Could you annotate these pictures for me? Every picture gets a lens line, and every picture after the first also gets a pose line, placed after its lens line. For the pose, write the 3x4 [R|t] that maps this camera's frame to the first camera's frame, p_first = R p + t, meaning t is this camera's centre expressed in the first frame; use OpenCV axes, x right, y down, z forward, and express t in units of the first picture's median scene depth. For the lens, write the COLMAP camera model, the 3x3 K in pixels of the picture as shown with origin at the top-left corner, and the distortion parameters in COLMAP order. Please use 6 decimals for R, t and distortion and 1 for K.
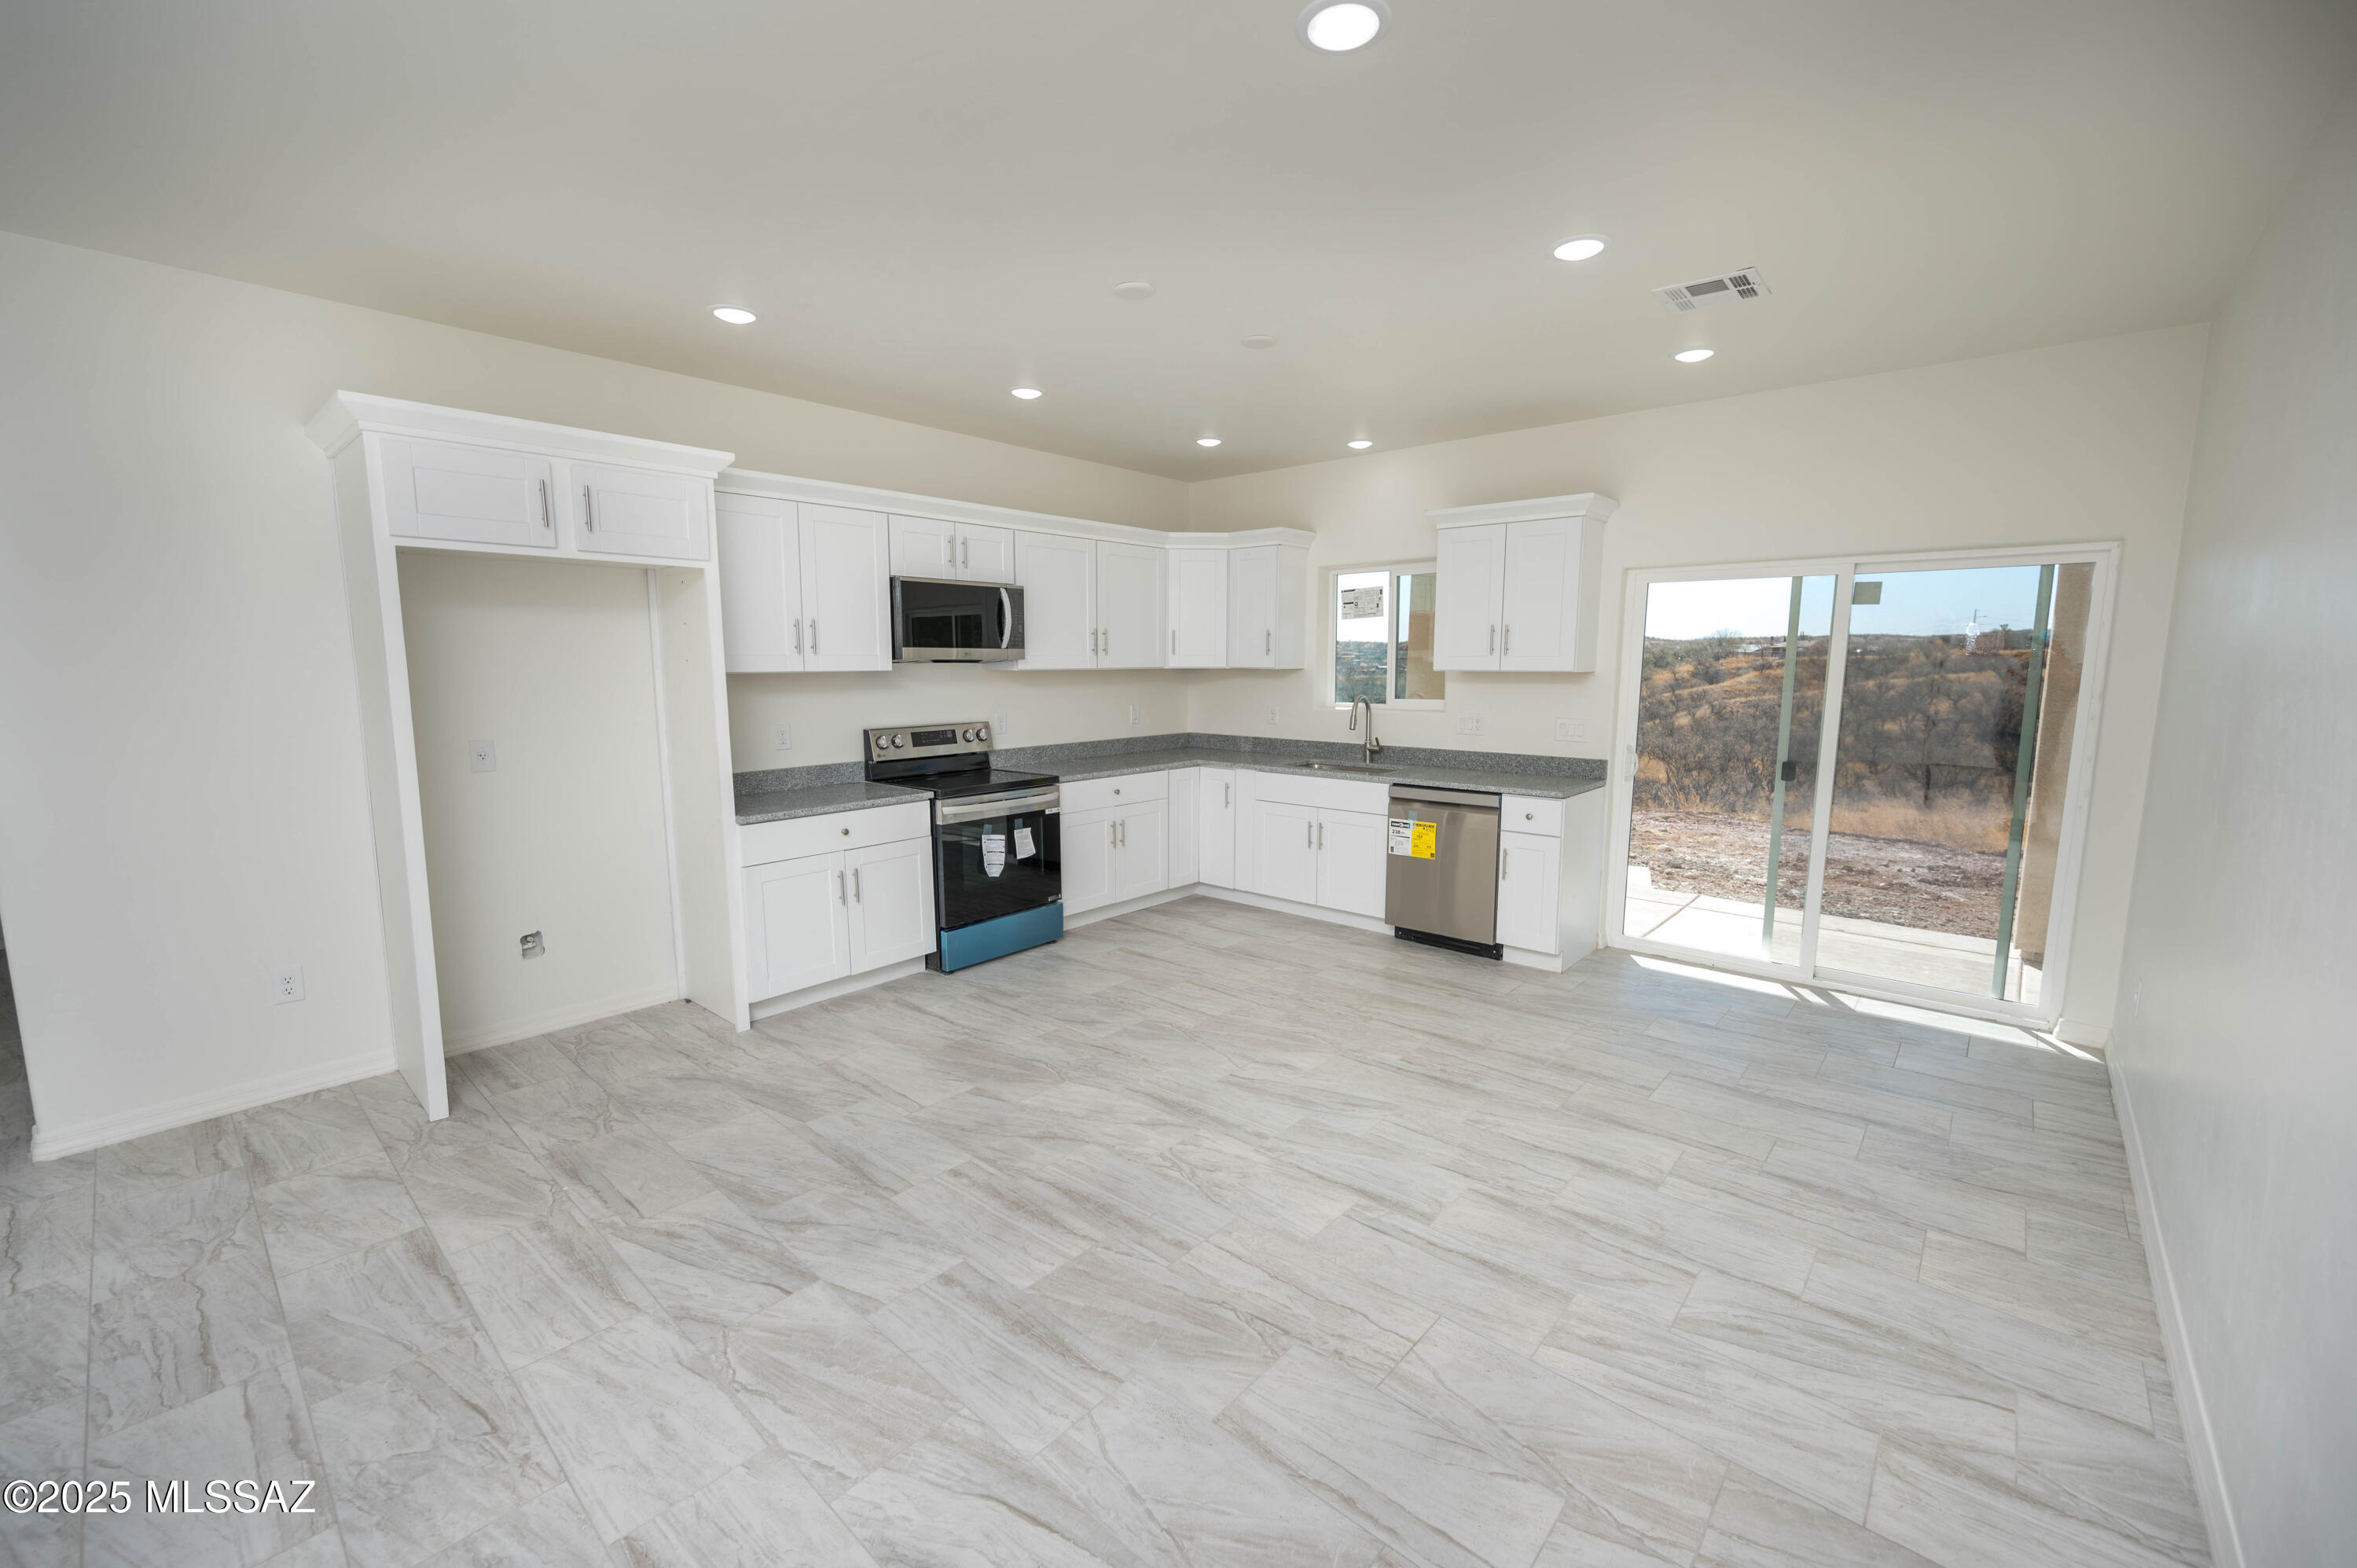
lens RADIAL K [[934.2, 0, 1168.3], [0, 934.2, 784.6], [0, 0, 1]] dist [0.003396, -0.001543]
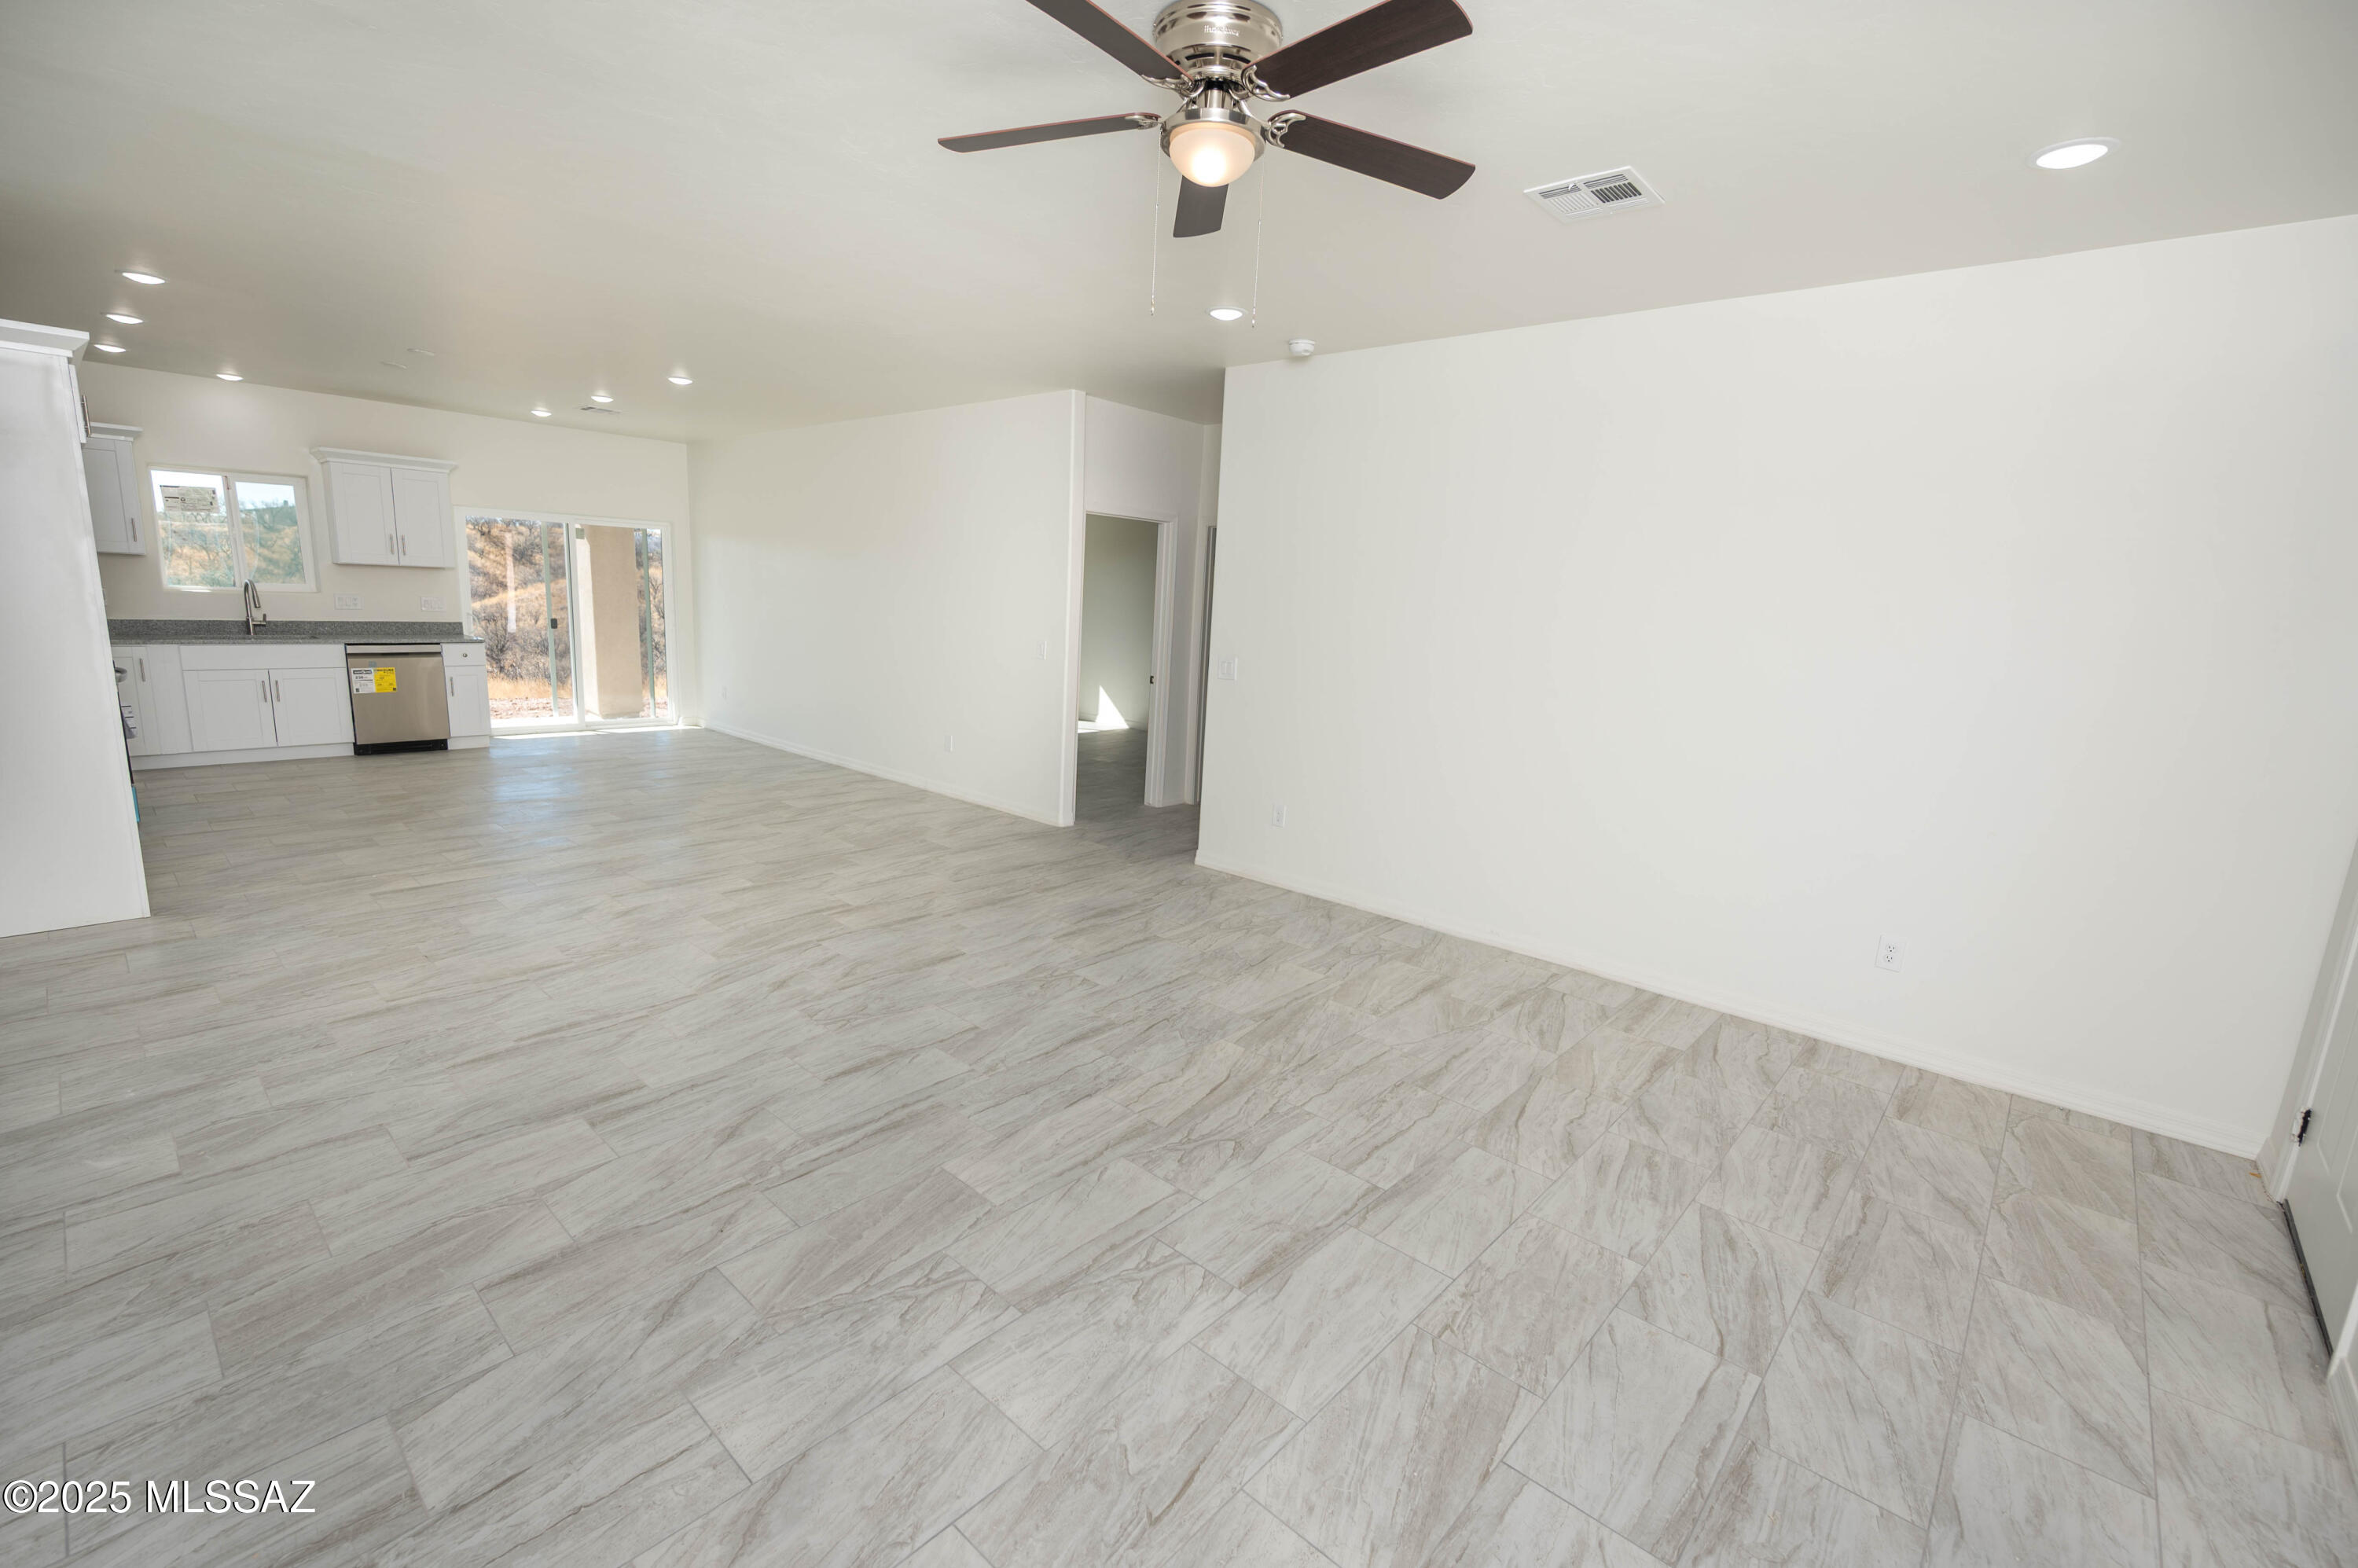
lens RADIAL K [[1026.8, 0, 1168.7], [0, 1026.8, 792.7], [0, 0, 1]] dist [0.000714, -0.000264]
pose [[0.005254, -0.191190, 0.981539, -1.388506], [0.086751, 0.977939, 0.190024, 0.033331], [-0.996216, 0.084151, 0.021724, -0.272468]]
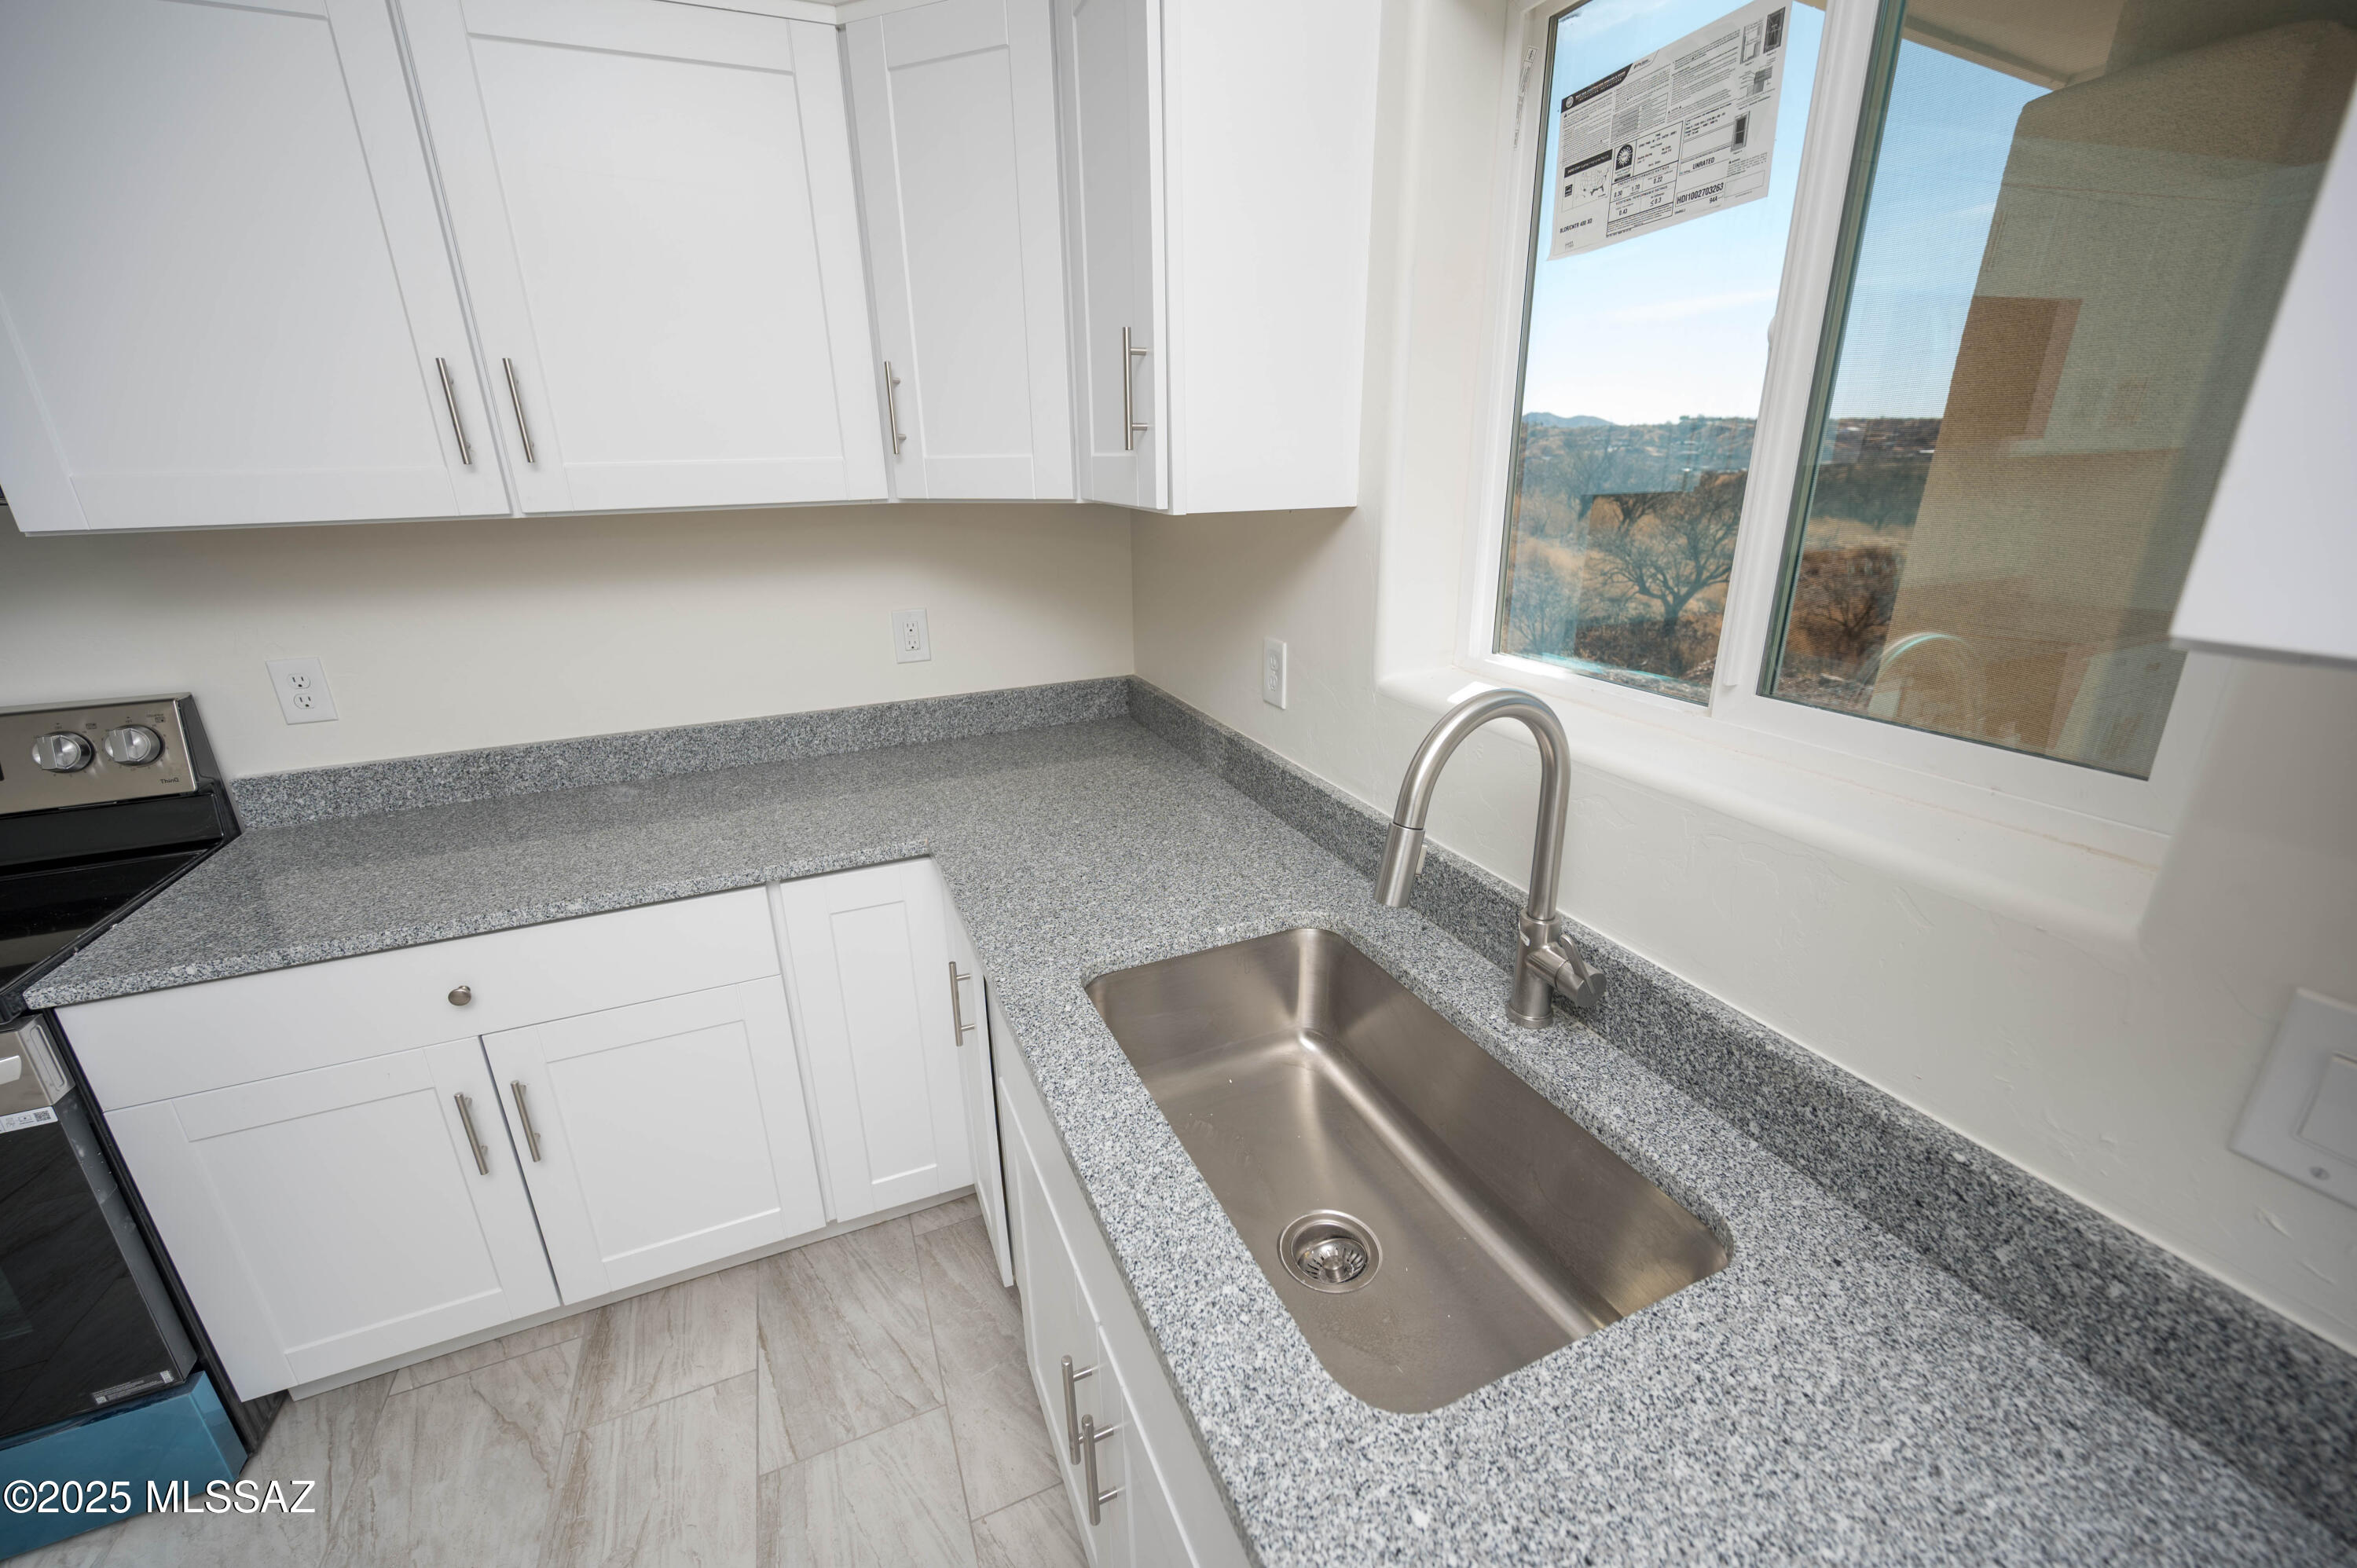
lens RADIAL K [[934.1, 0, 1162.3], [0, 934.1, 774.5], [0, 0, 1]] dist [0.003396, -0.001543]
pose [[0.906261, 0.121239, -0.404959, 0.259105], [-0.037961, 0.977459, 0.207684, -0.132948], [0.421011, -0.172844, 0.890435, 0.957339]]
